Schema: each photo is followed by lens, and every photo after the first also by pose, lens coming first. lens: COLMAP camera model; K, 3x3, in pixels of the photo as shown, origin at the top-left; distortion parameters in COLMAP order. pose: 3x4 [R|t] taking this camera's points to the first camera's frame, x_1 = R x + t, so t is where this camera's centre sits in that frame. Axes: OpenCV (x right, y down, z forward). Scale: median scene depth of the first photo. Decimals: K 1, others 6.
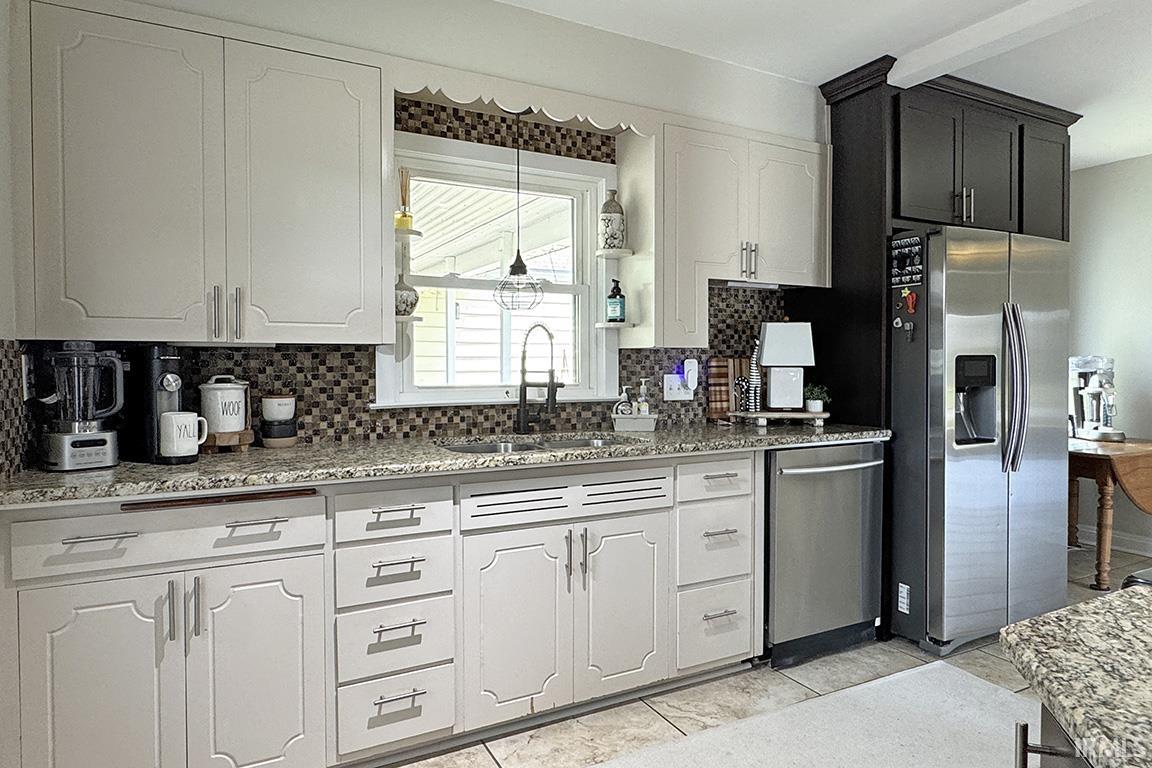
lens RADIAL K [[696.6, 0, 582.5], [0, 696.6, 368.9], [0, 0, 1]] dist [-0.019241, 0.001227]
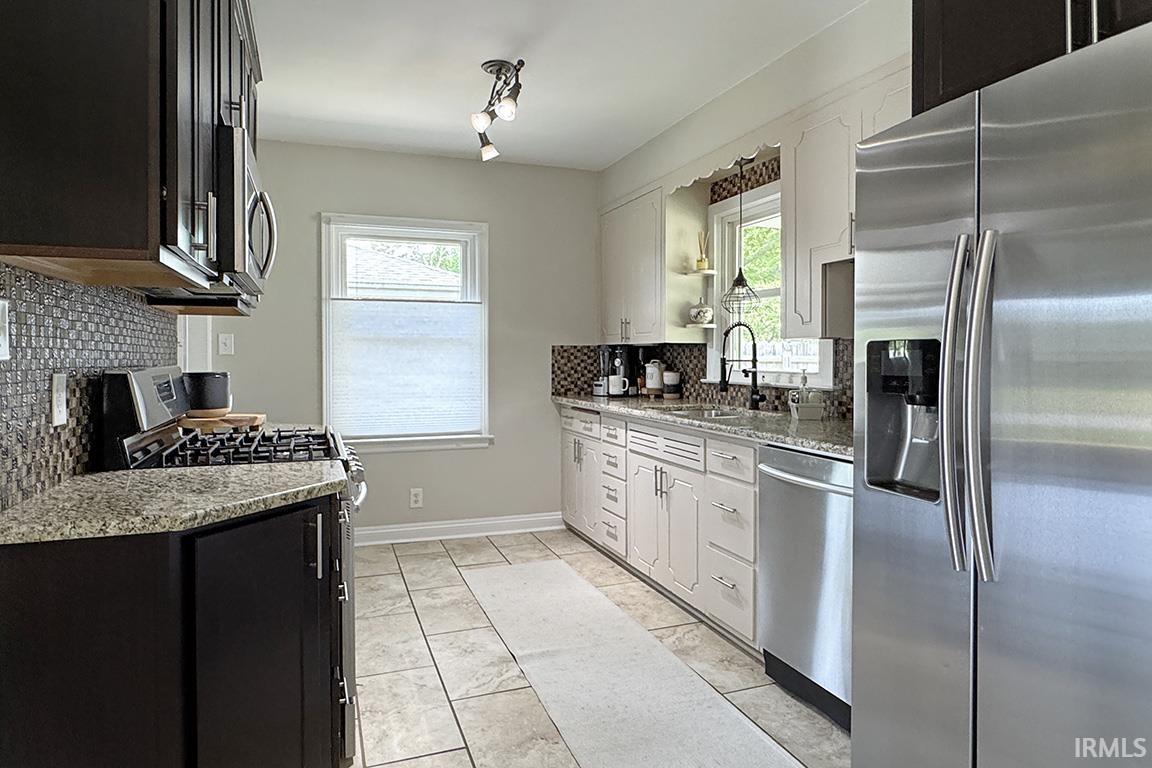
lens RADIAL K [[696.6, 0, 582.5], [0, 696.6, 368.9], [0, 0, 1]] dist [-0.019241, 0.001227]
pose [[-0.129347, 0.019189, -0.991414, 1.273478], [-0.015440, 0.999653, 0.021362, -0.003390], [0.991479, 0.018070, -0.129006, 0.886647]]
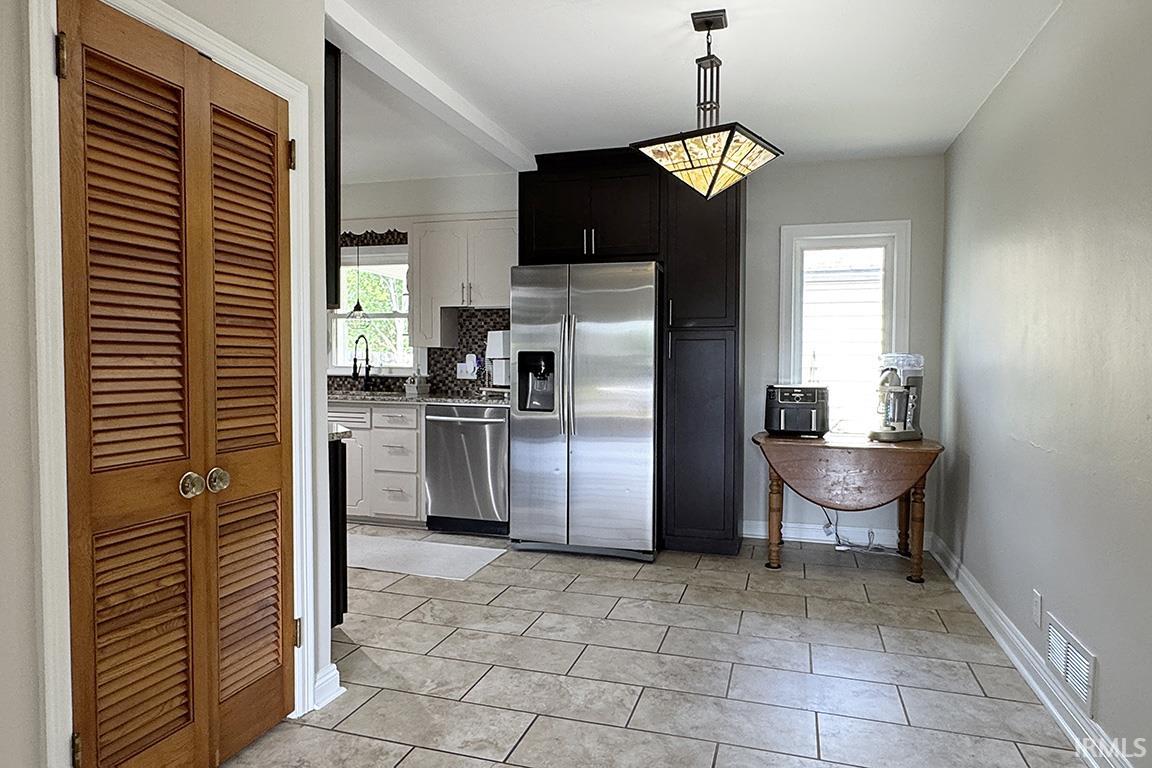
lens RADIAL K [[687.0, 0, 576.0], [0, 687.0, 384.0], [0, 0, 1]] dist [0.000485, 0.001177]
pose [[0.697655, 0.031281, -0.715751, 1.797693], [-0.018724, 0.999501, 0.025431, 0.013062], [0.716190, -0.004341, 0.697892, 0.065347]]
